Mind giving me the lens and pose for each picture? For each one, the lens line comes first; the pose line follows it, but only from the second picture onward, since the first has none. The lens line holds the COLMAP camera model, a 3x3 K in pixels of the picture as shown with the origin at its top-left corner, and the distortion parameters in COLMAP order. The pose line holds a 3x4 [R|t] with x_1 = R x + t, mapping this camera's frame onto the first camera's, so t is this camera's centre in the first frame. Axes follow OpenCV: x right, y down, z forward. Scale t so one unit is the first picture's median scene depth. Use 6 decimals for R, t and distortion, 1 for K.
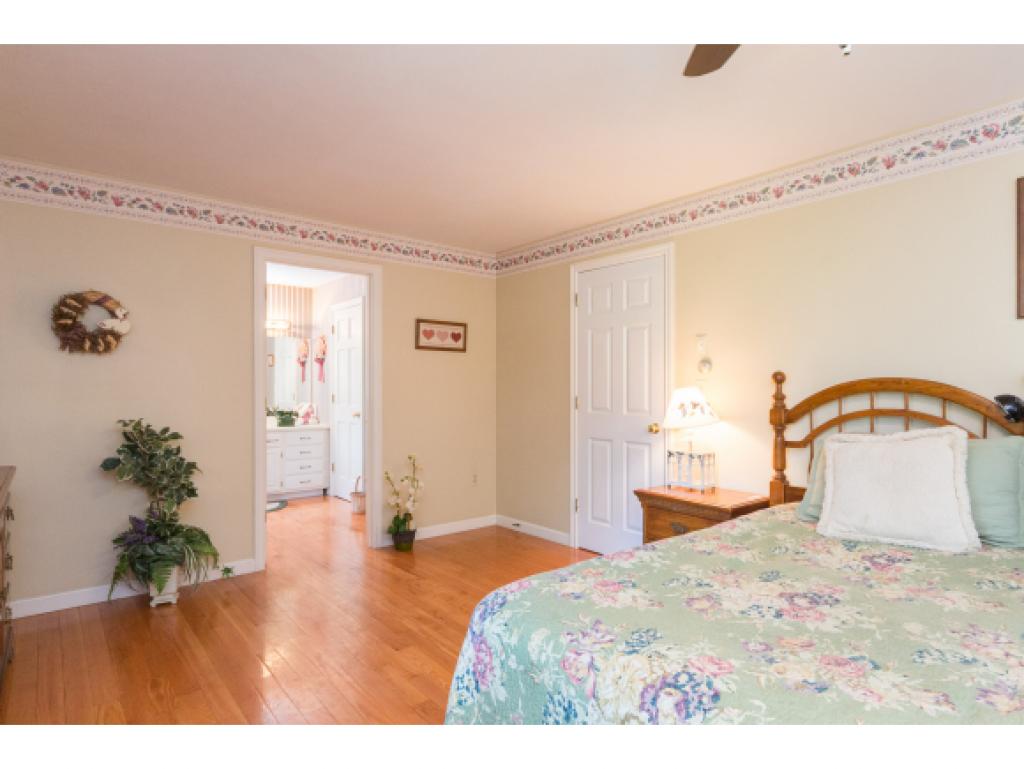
lens RADIAL K [[558.1, 0, 512.0], [0, 558.1, 384.5], [0, 0, 1]] dist [-0.000610, -0.000048]
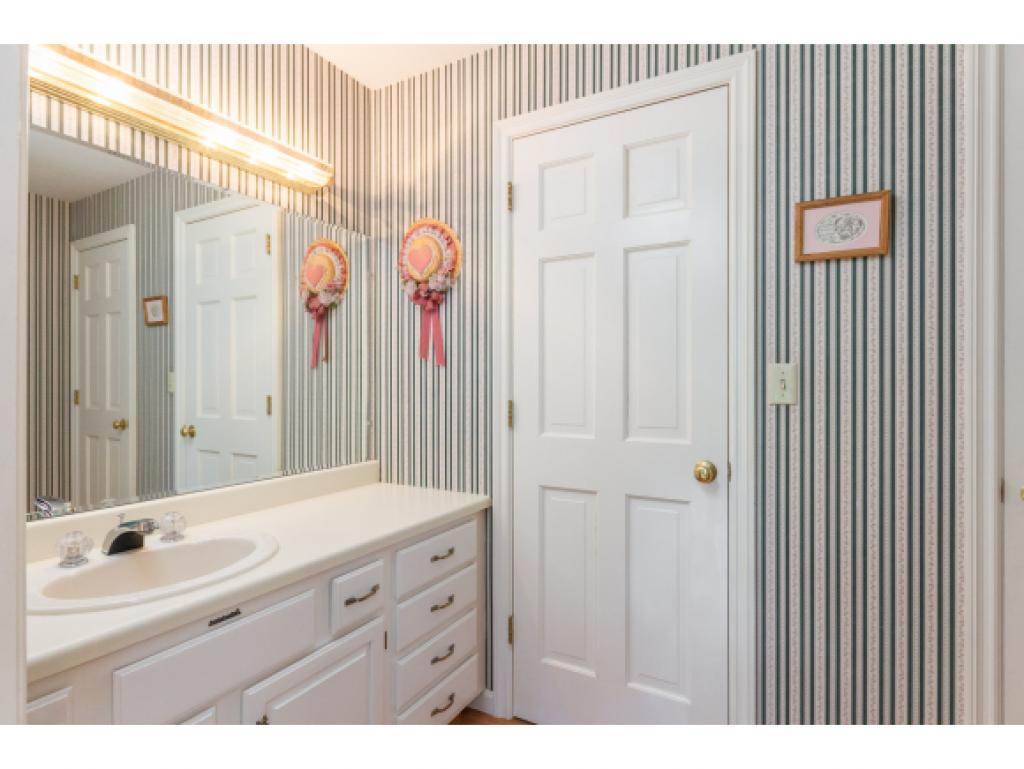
lens RADIAL K [[518.7, 0, 512.0], [0, 518.7, 384.5], [0, 0, 1]] dist [0.001437, 0.000120]
pose [[0.932081, -0.000629, 0.362249, -0.408626], [-0.002952, 0.999952, 0.009333, 0.005460], [-0.362237, -0.009769, 0.932035, 0.698523]]
